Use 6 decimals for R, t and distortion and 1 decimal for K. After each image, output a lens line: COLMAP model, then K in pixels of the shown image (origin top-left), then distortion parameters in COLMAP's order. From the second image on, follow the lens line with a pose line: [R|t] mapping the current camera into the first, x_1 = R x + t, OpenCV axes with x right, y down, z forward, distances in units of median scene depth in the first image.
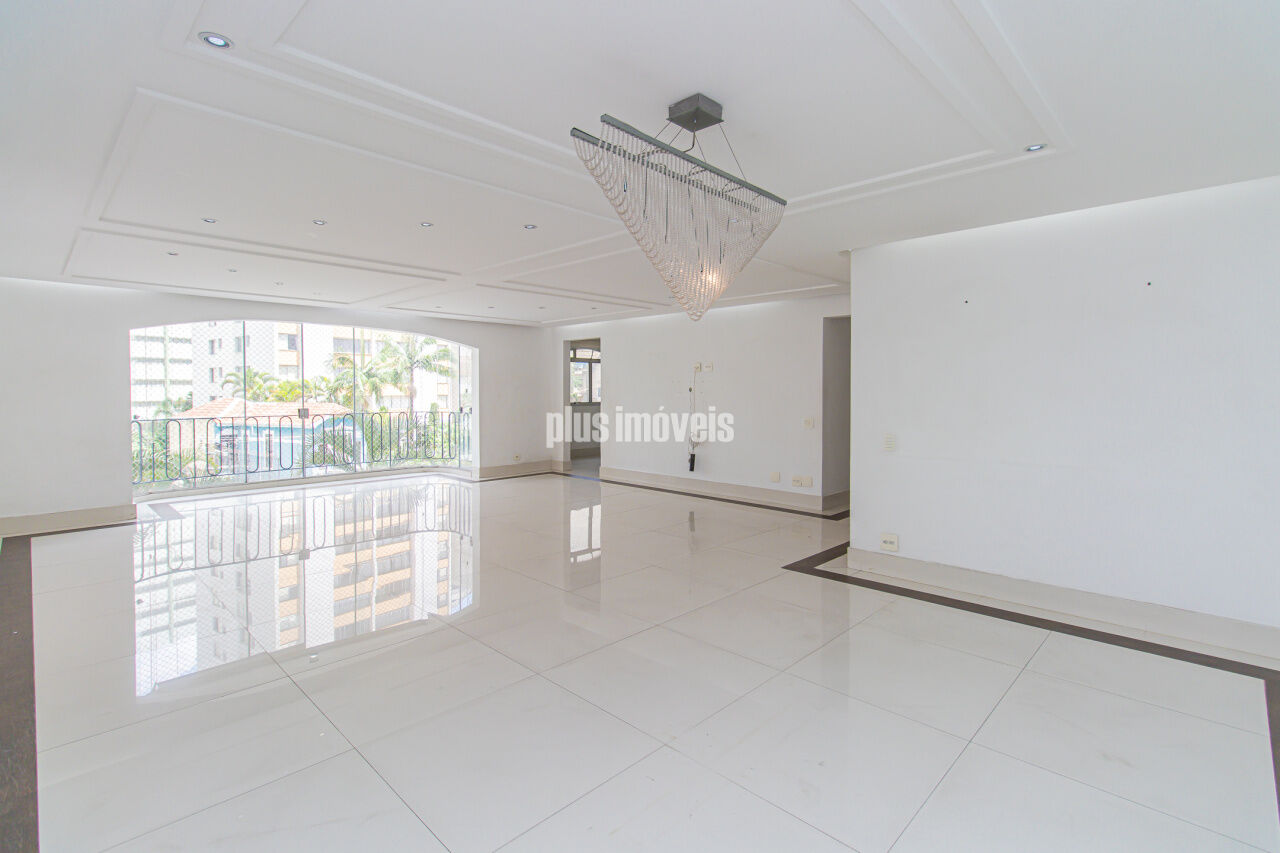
lens RADIAL K [[600.7, 0, 680.0], [0, 600.7, 397.6], [0, 0, 1]] dist [-0.000030, 0.002239]
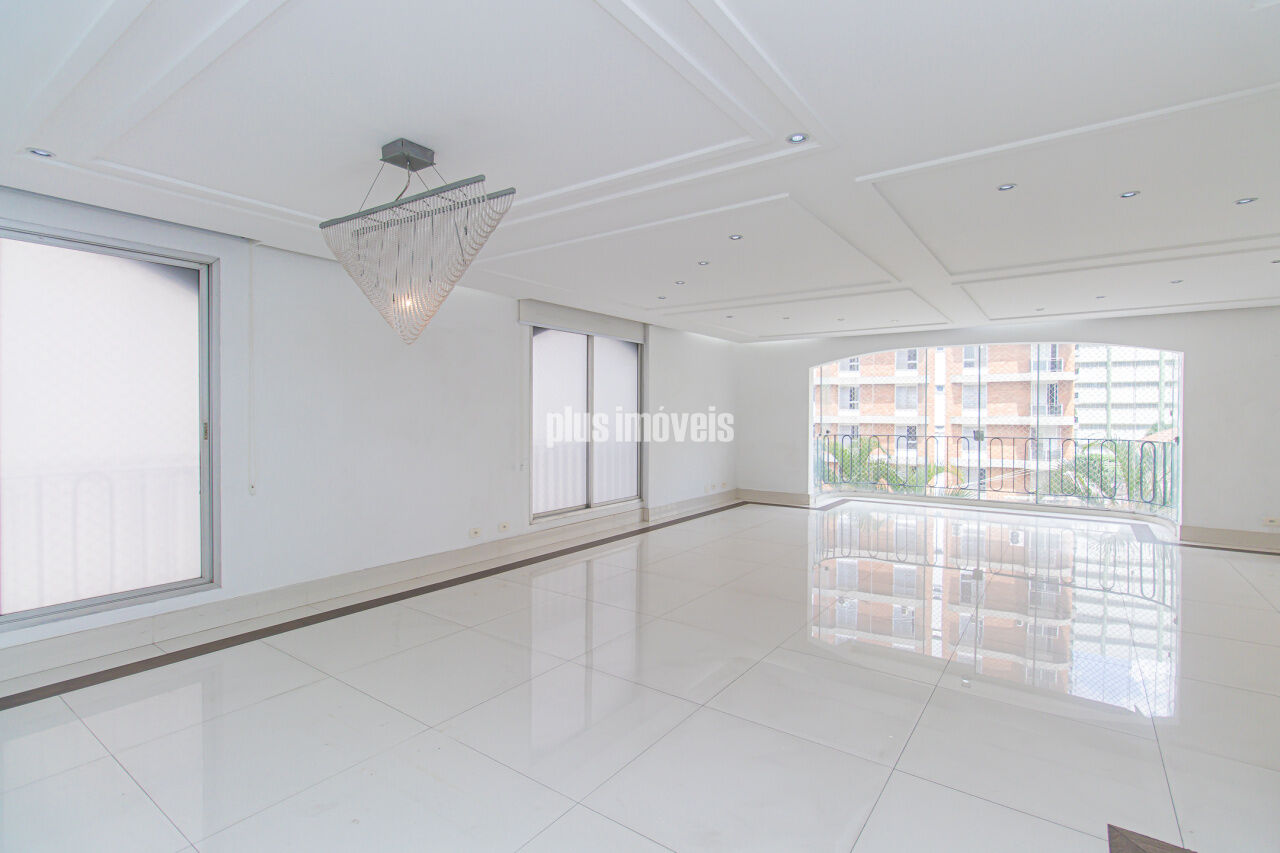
lens RADIAL K [[600.7, 0, 645.3], [0, 600.7, 423.1], [0, 0, 1]] dist [-0.000030, 0.002239]
pose [[0.123621, 0.020117, -0.992126, 0.282659], [-0.016831, 0.999693, 0.018174, -0.002475], [0.992187, 0.014452, 0.123922, 0.311269]]
